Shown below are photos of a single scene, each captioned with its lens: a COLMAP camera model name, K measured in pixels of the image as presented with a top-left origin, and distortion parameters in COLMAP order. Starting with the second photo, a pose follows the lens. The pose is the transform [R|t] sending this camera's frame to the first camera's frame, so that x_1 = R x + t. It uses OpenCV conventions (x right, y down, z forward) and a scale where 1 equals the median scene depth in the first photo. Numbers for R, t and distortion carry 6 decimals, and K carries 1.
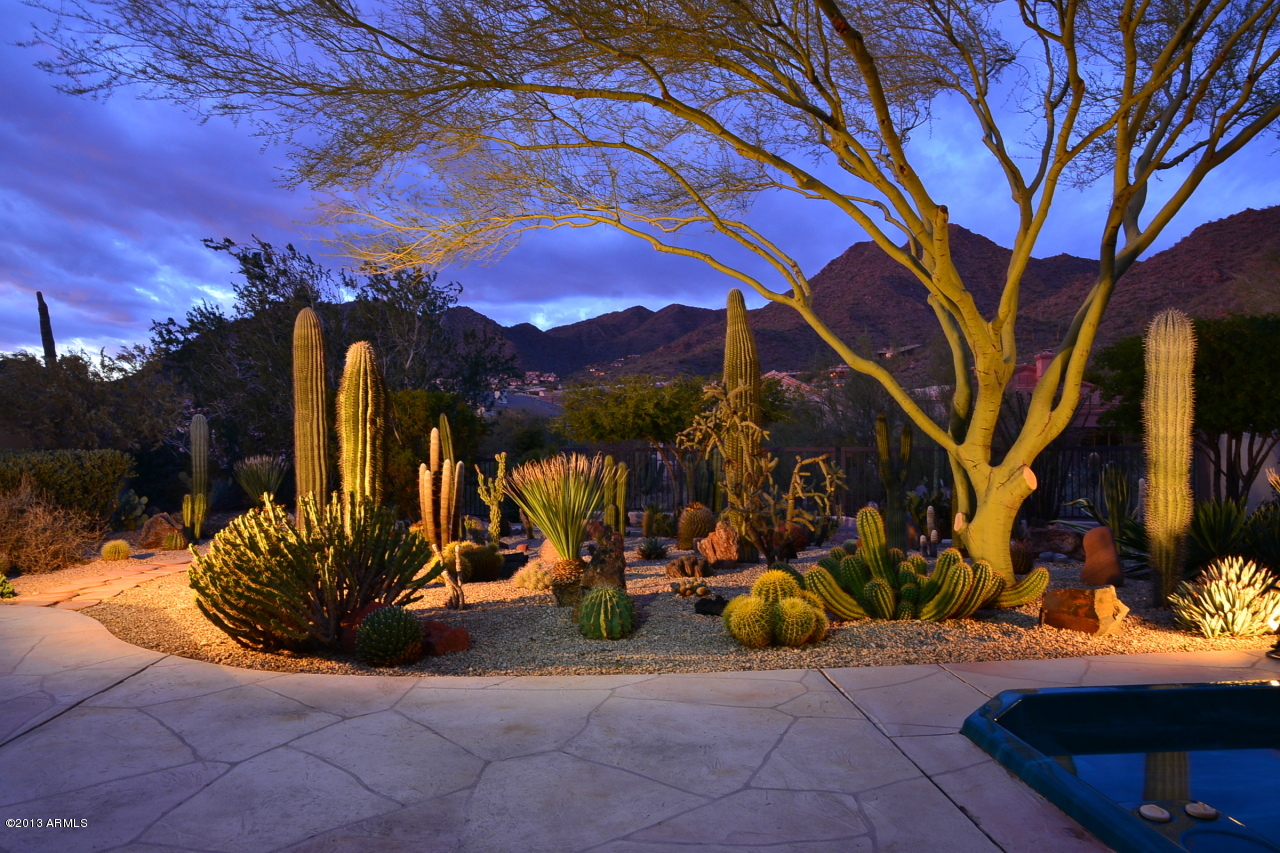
lens RADIAL K [[882.3, 0, 639.5], [0, 882.3, 438.2], [0, 0, 1]] dist [-0.126681, 0.095691]
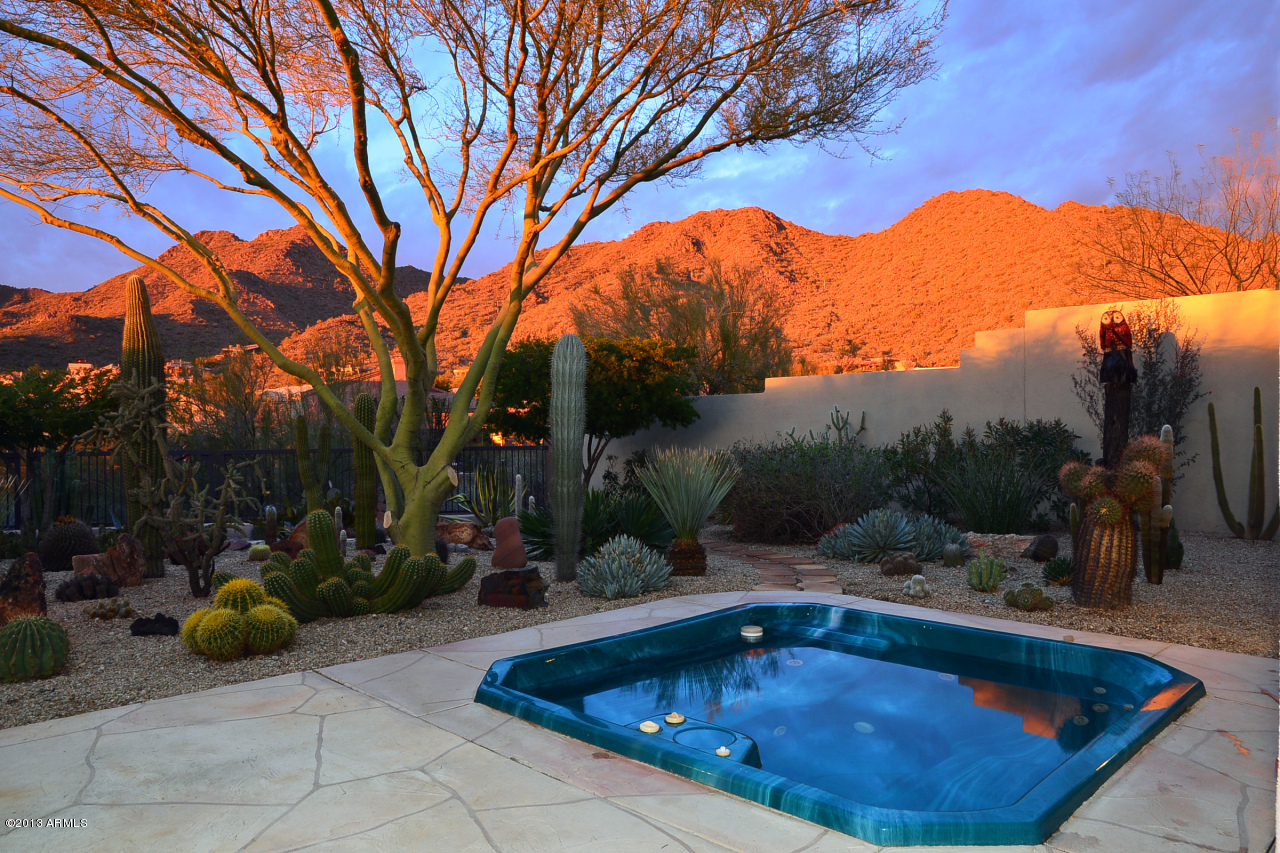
lens RADIAL K [[882.3, 0, 639.5], [0, 882.3, 438.2], [0, 0, 1]] dist [-0.126681, 0.095691]
pose [[0.753454, -0.003129, 0.657494, -0.098722], [0.004121, 0.999992, 0.000037, -0.001341], [-0.657488, 0.002682, 0.753460, -0.002106]]
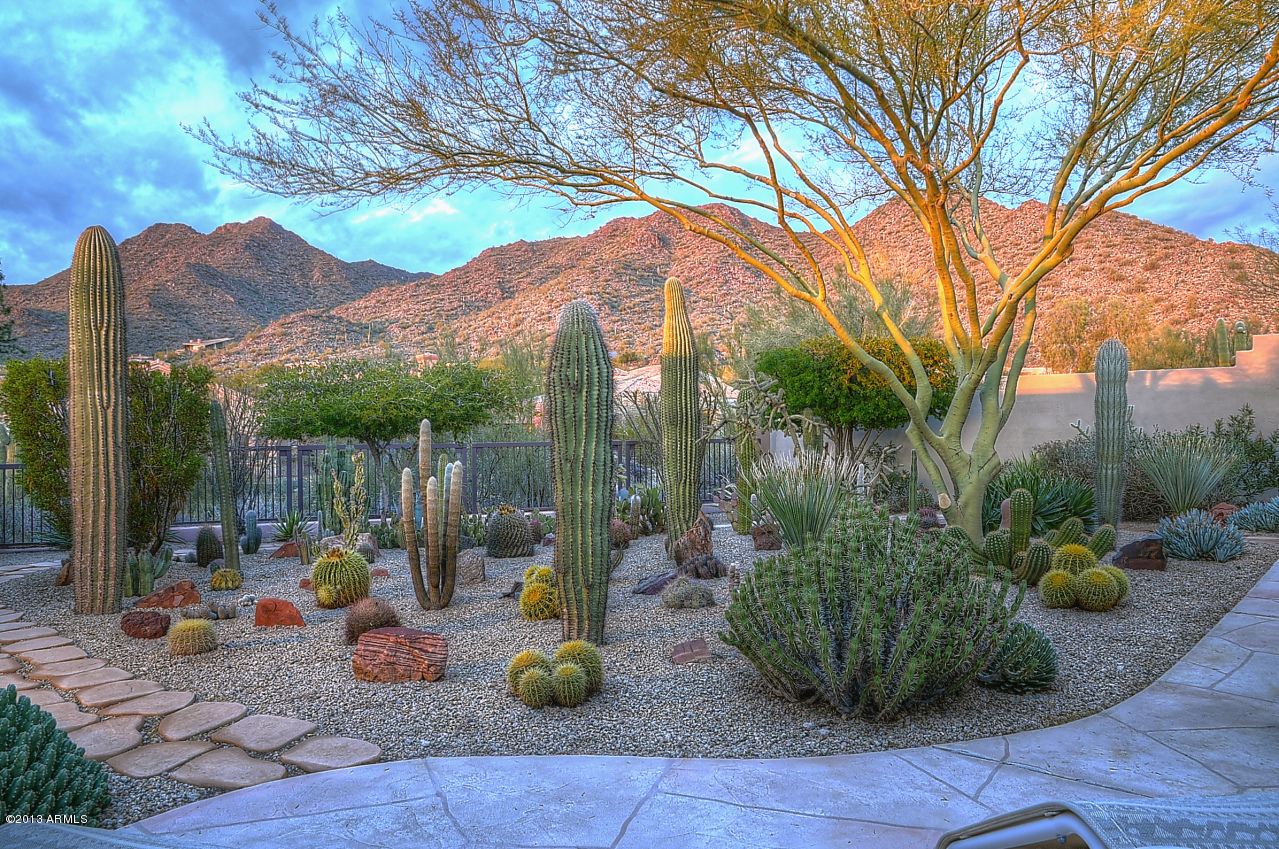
lens RADIAL K [[881.6, 0, 639.0], [0, 881.6, 436.2], [0, 0, 1]] dist [-0.126681, 0.095691]
pose [[0.722923, -0.006780, 0.690895, -0.755185], [0.006199, 0.999975, 0.003327, 0.001479], [-0.690901, 0.001878, 0.722947, 0.429612]]
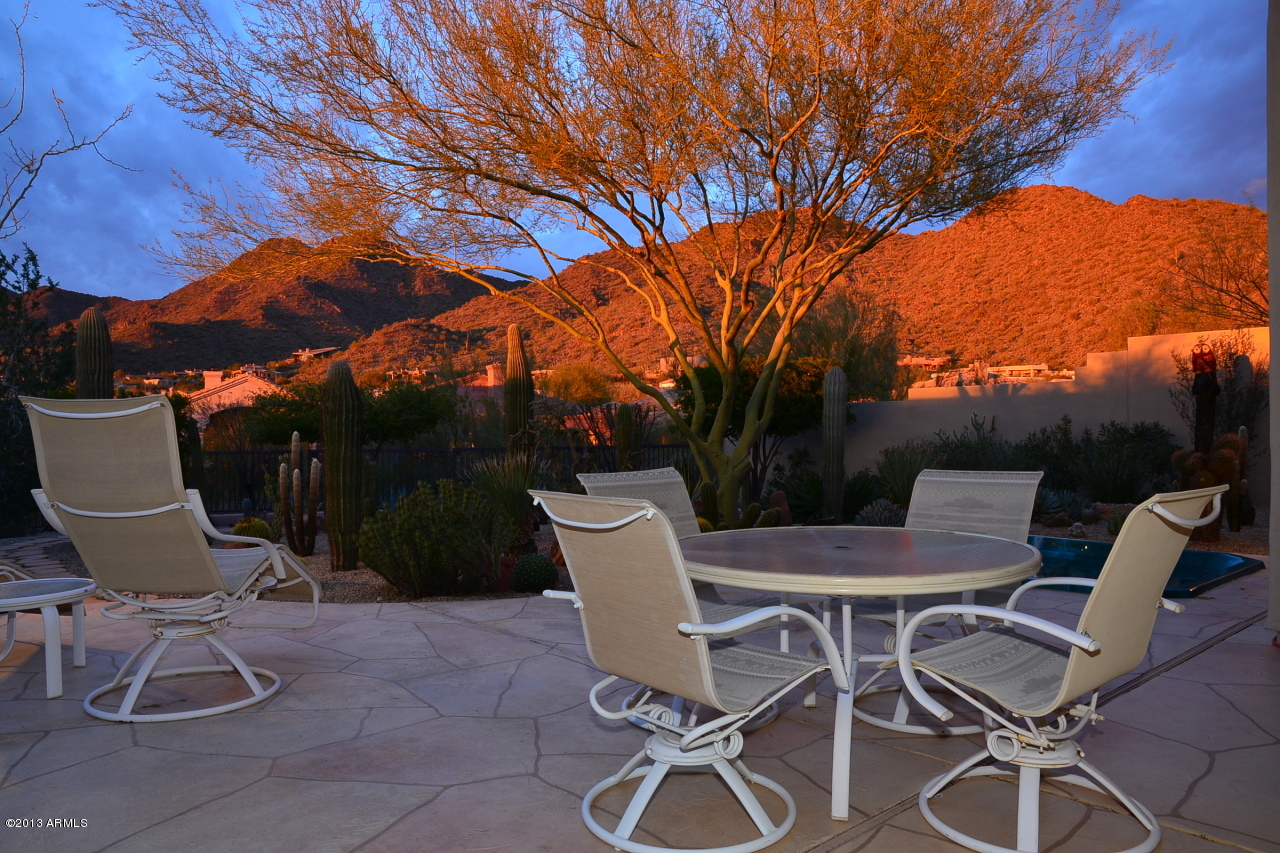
lens RADIAL K [[882.3, 0, 639.5], [0, 882.3, 438.2], [0, 0, 1]] dist [-0.126681, 0.095691]
pose [[0.794707, -0.004725, 0.606975, -0.689038], [0.006864, 0.999976, -0.001202, 0.001232], [-0.606955, 0.005122, 0.794720, -0.185055]]
